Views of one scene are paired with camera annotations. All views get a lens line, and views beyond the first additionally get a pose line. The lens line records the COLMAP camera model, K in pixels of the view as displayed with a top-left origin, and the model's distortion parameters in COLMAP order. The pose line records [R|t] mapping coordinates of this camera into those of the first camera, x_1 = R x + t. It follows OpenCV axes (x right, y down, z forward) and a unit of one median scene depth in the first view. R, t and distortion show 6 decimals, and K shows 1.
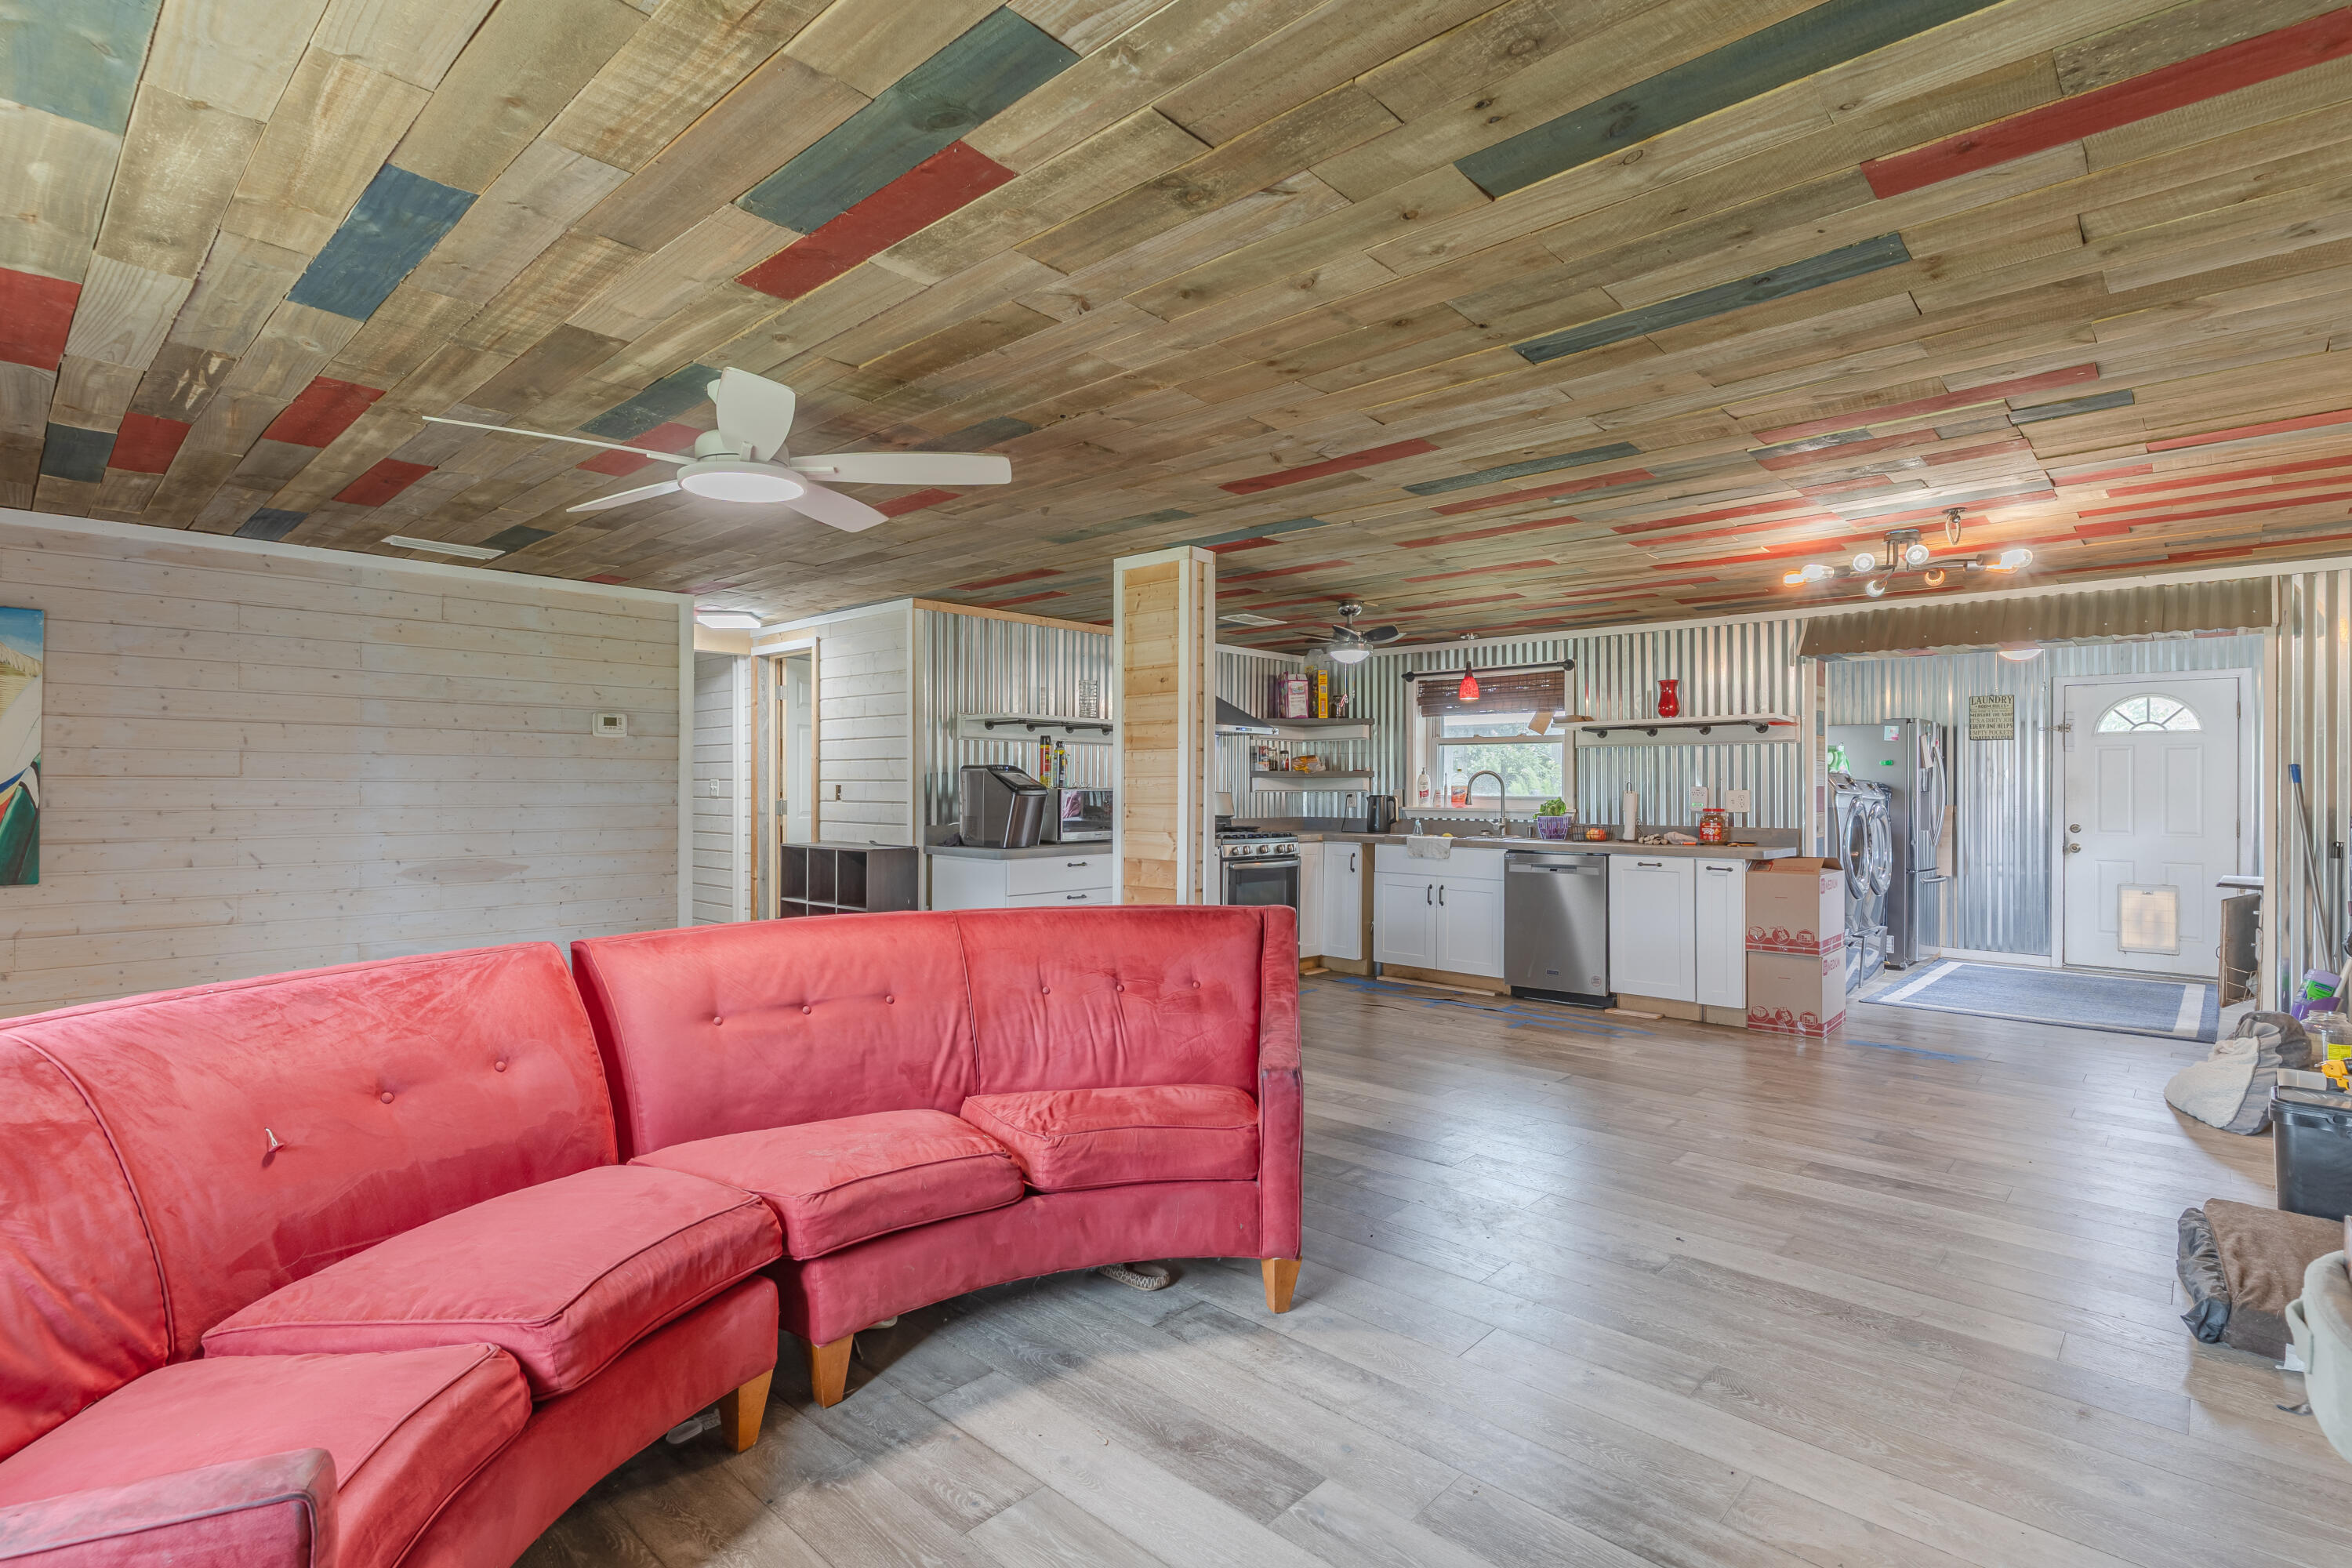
lens RADIAL K [[1128.9, 0, 1186.8], [0, 1128.9, 785.3], [0, 0, 1]] dist [-0.003689, 0.000226]
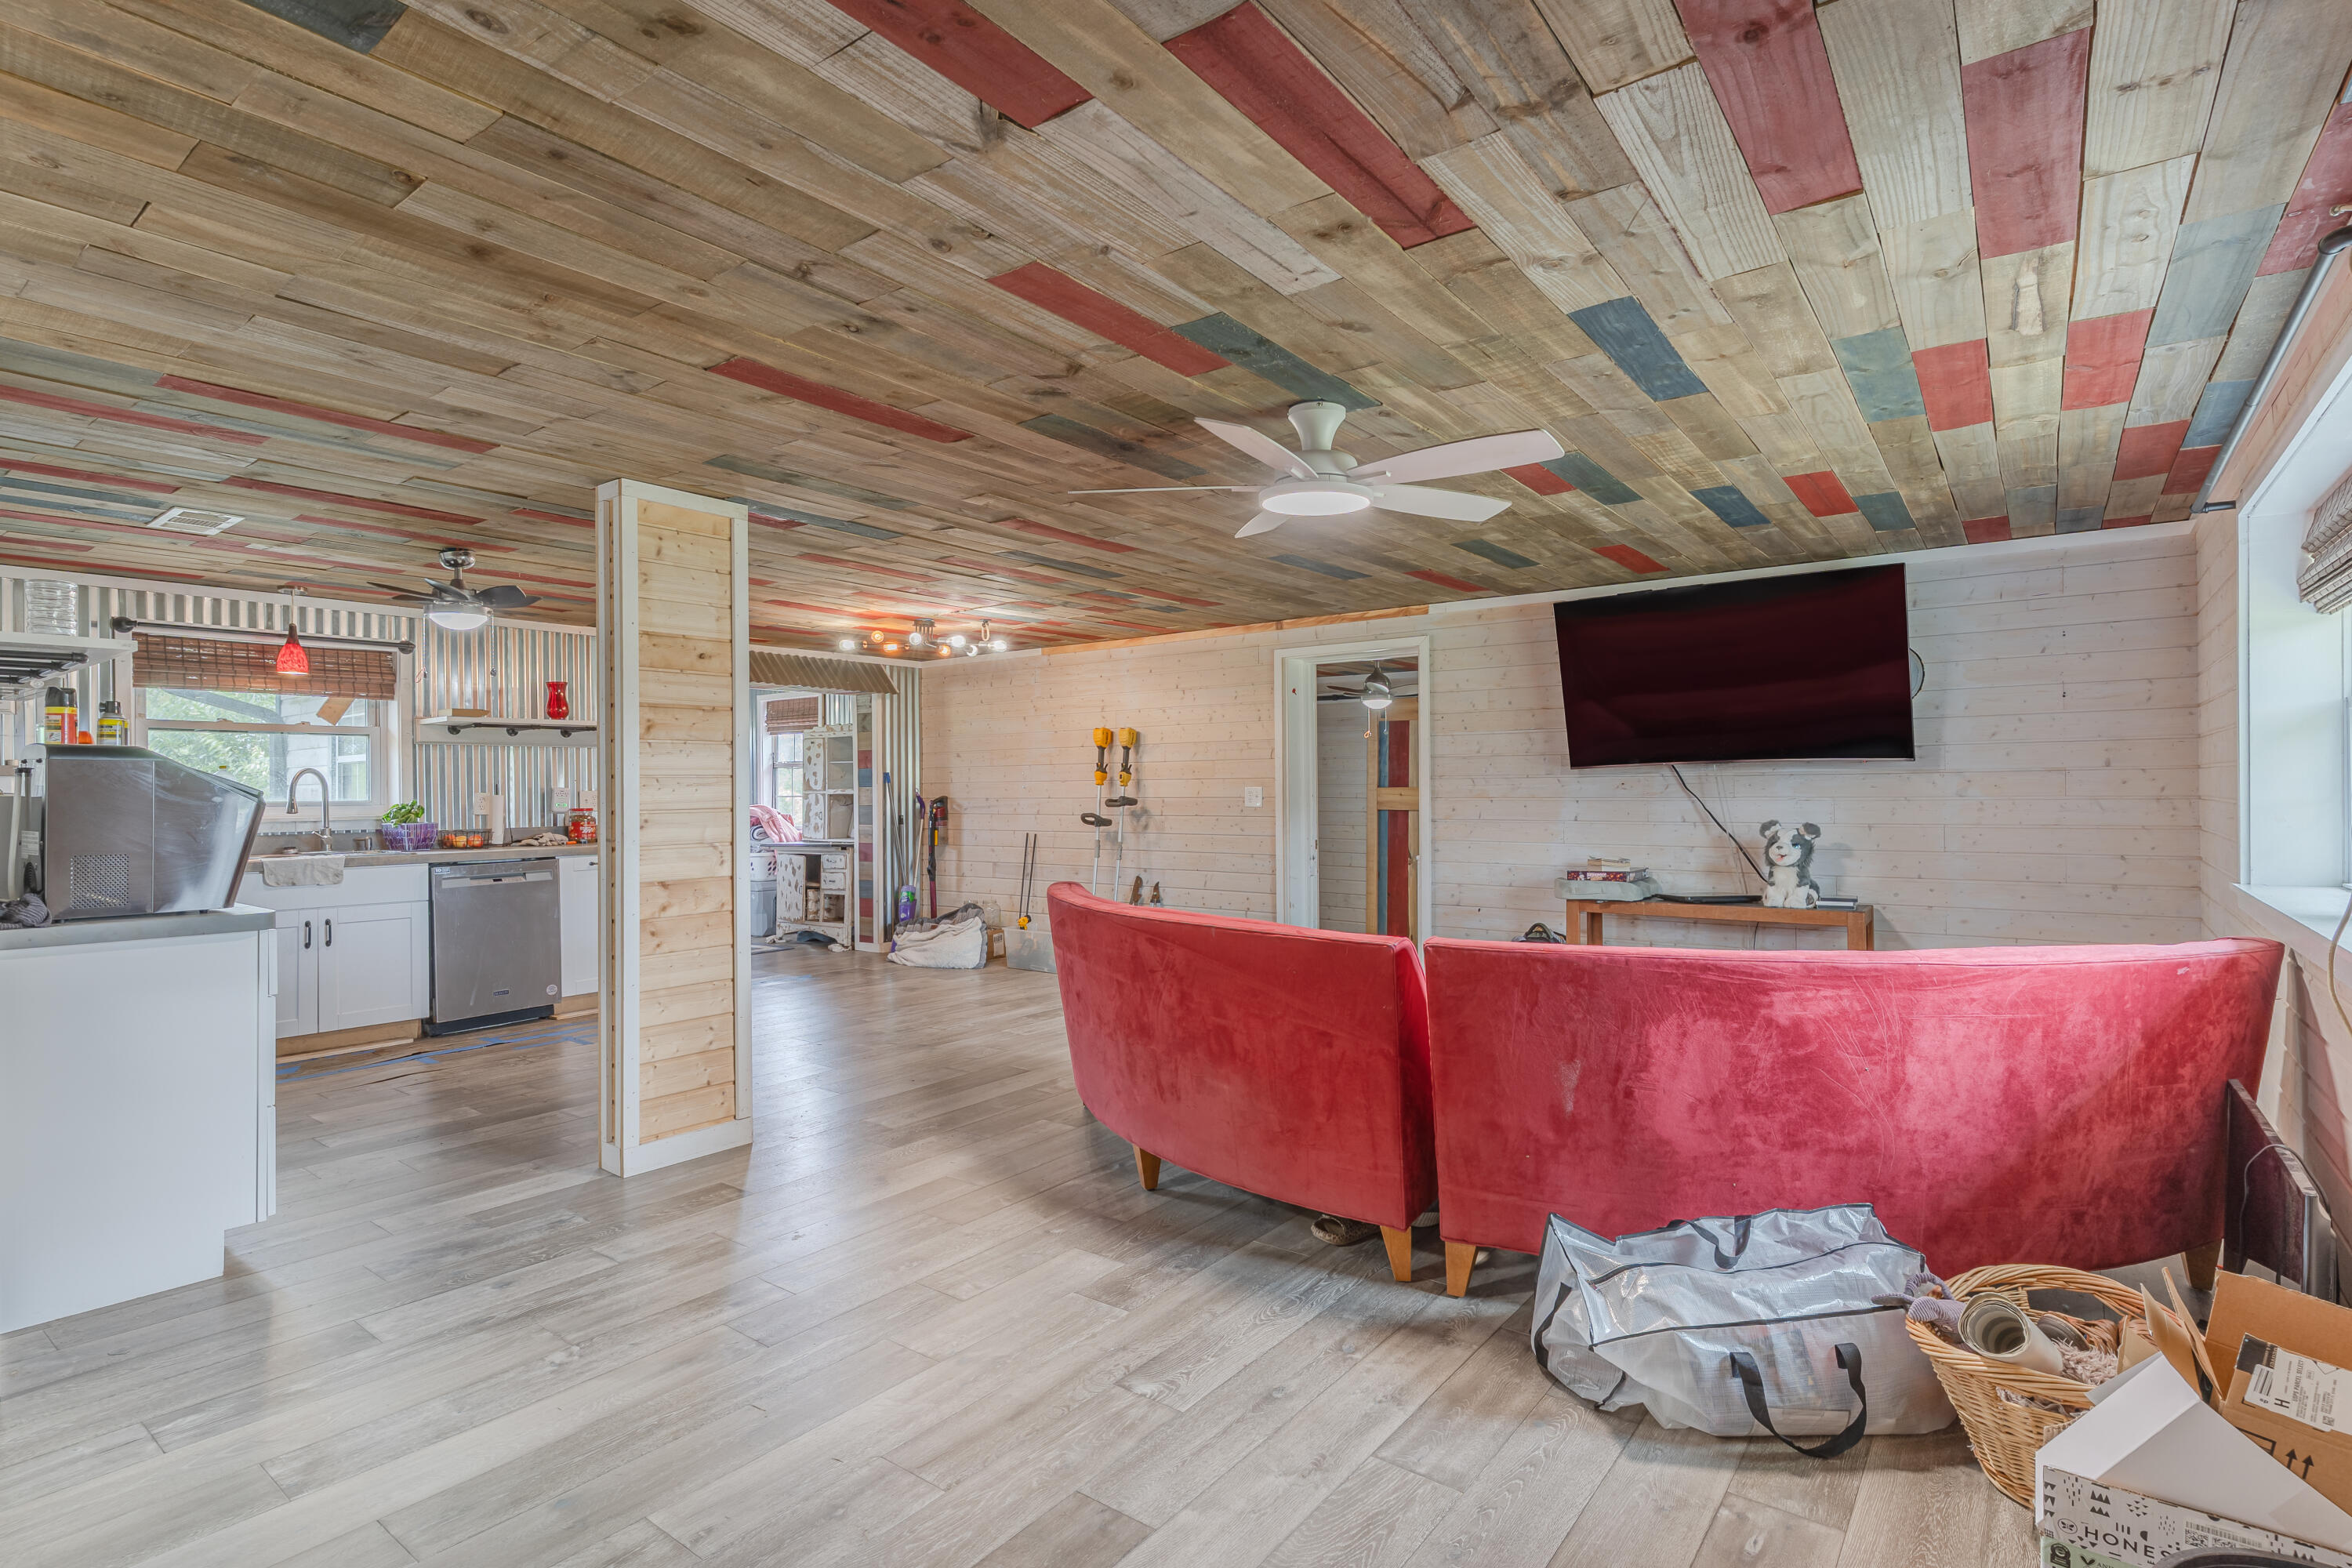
lens RADIAL K [[1153.9, 0, 1176.0], [0, 1153.9, 784.0], [0, 0, 1]] dist [0.001760, -0.000132]
pose [[-0.097454, 0.001549, 0.995239, -0.574429], [0.004432, 0.999990, -0.001123, 0.001020], [-0.995230, 0.004302, -0.097459, 0.484779]]
